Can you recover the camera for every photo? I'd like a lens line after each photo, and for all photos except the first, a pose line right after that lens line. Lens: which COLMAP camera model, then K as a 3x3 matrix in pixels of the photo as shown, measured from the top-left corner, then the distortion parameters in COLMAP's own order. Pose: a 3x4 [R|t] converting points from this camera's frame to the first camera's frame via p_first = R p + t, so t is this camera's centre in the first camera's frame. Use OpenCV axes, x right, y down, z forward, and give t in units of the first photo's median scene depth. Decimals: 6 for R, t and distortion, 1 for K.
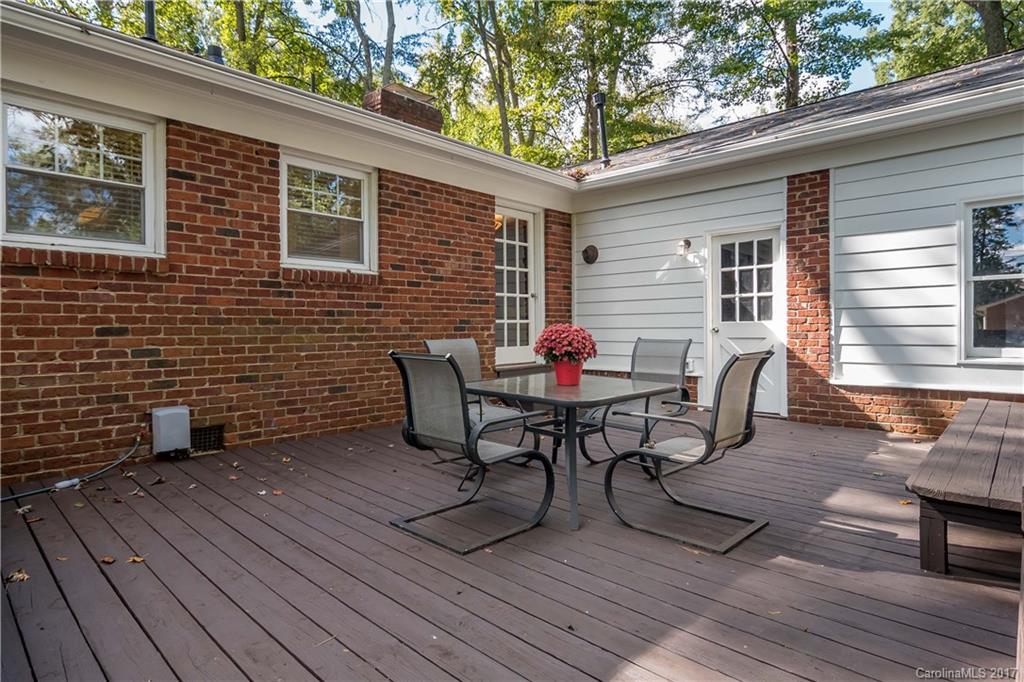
lens RADIAL K [[556.7, 0, 516.6], [0, 556.7, 332.4], [0, 0, 1]] dist [0.000927, 0.000095]
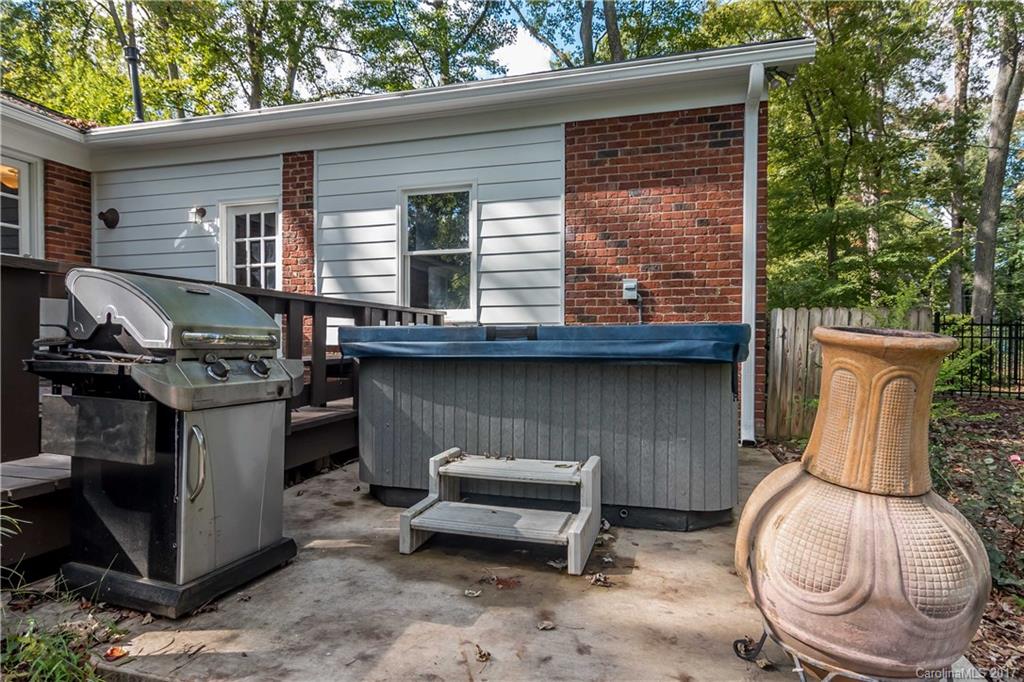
lens RADIAL K [[556.7, 0, 507.5], [0, 556.7, 344.1], [0, 0, 1]] dist [0.000927, 0.000095]
pose [[0.889478, 0.010492, 0.456858, 0.360841], [-0.007007, 0.999932, -0.009321, 0.086516], [-0.456924, 0.005090, 0.889491, -0.136812]]
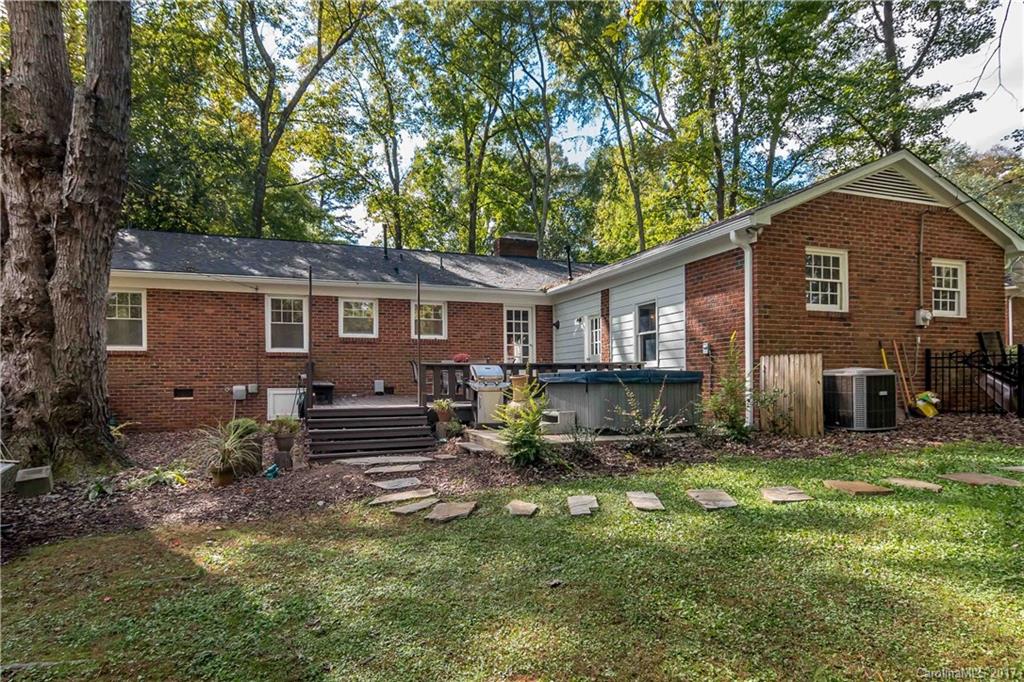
lens RADIAL K [[556.7, 0, 505.8], [0, 556.7, 379.8], [0, 0, 1]] dist [0.000927, 0.000095]
pose [[0.887504, 0.002020, -0.460796, 1.125911], [-0.005158, 0.999971, -0.005550, 0.096749], [0.460771, 0.007303, 0.887489, -1.152319]]
